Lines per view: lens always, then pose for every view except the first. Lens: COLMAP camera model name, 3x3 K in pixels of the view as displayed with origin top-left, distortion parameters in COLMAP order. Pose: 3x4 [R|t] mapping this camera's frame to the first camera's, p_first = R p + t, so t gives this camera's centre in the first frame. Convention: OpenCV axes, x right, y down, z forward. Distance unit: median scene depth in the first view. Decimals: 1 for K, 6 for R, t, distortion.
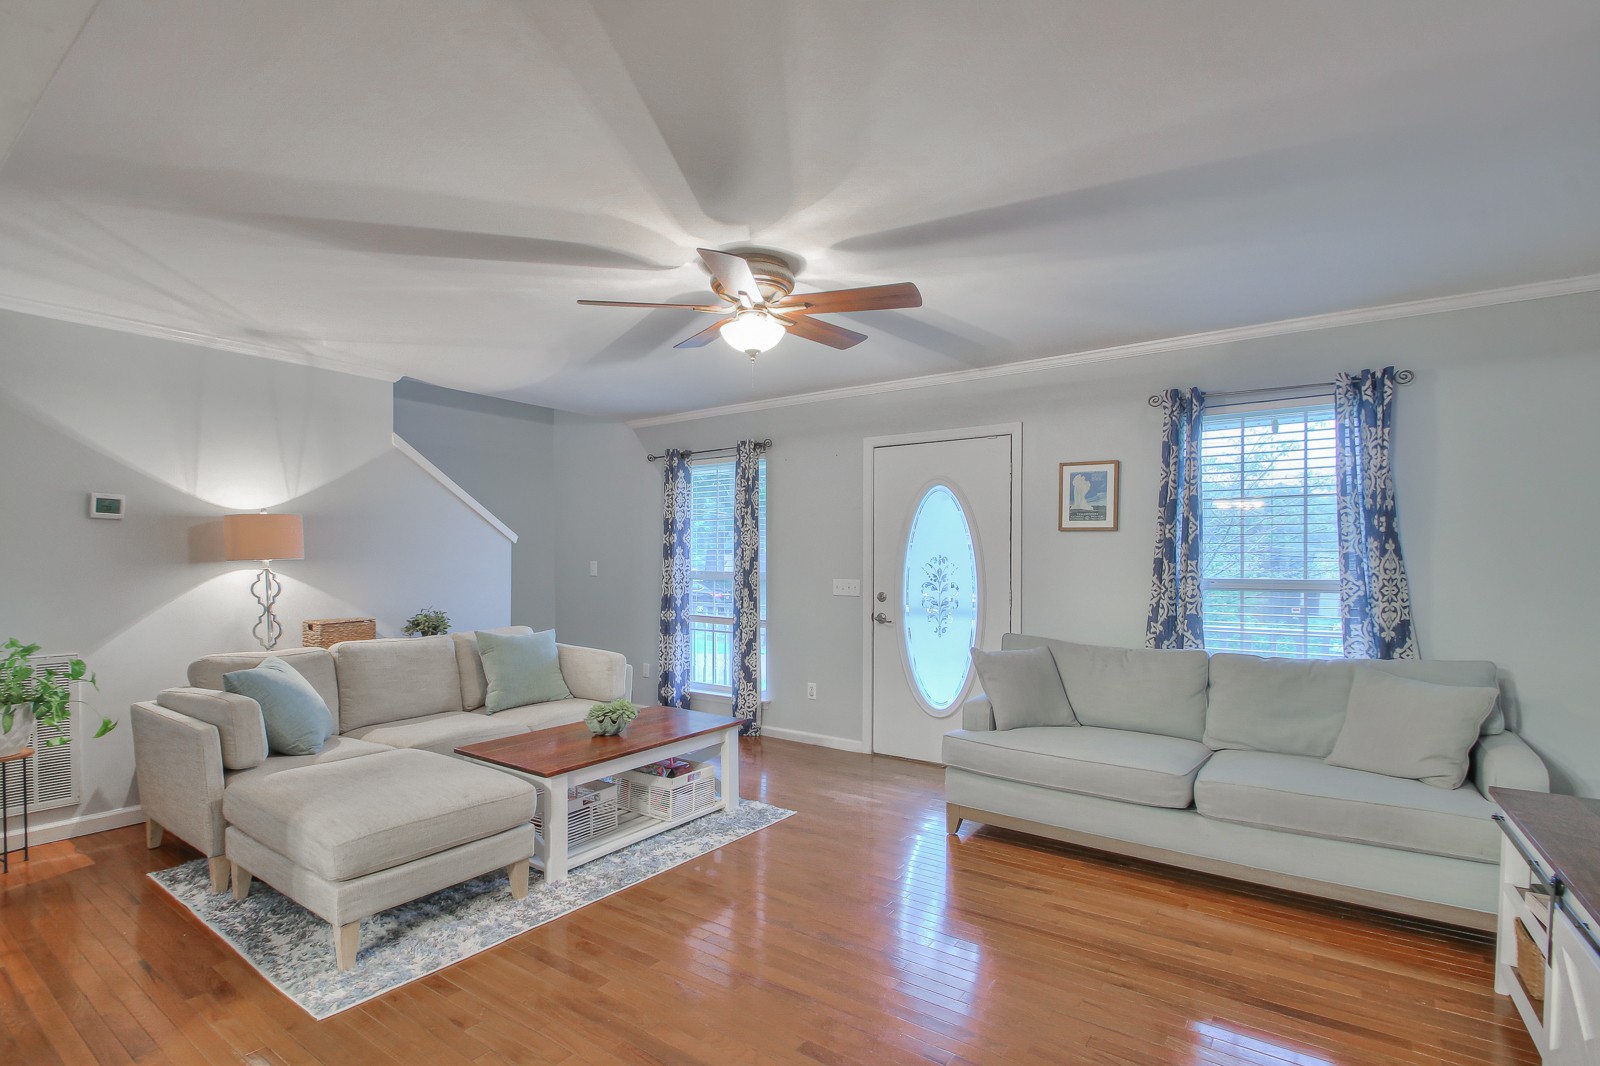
lens RADIAL K [[765.0, 0, 832.3], [0, 765.0, 543.5], [0, 0, 1]] dist [0.006958, -0.012402]
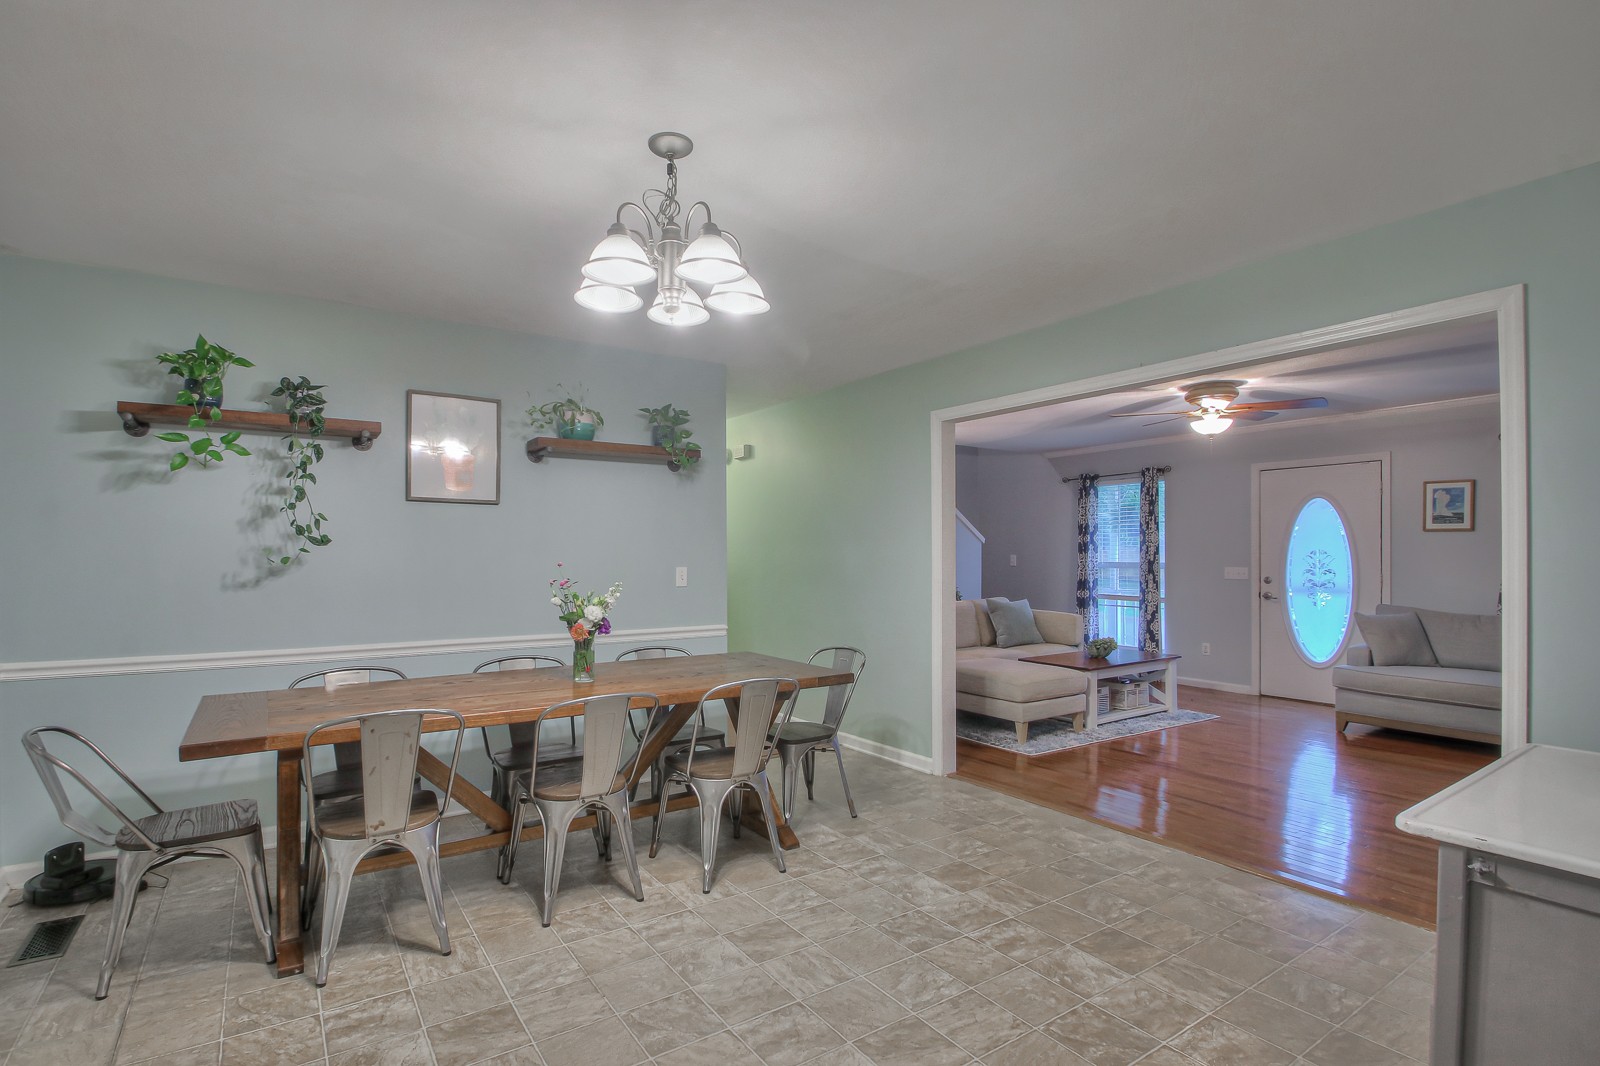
lens RADIAL K [[765.0, 0, 832.3], [0, 765.0, 543.5], [0, 0, 1]] dist [0.006958, -0.012402]
pose [[0.931829, -0.009486, -0.362773, -0.145622], [0.011669, 0.999925, 0.003829, -0.008776], [0.362709, -0.007801, 0.931870, -0.497527]]
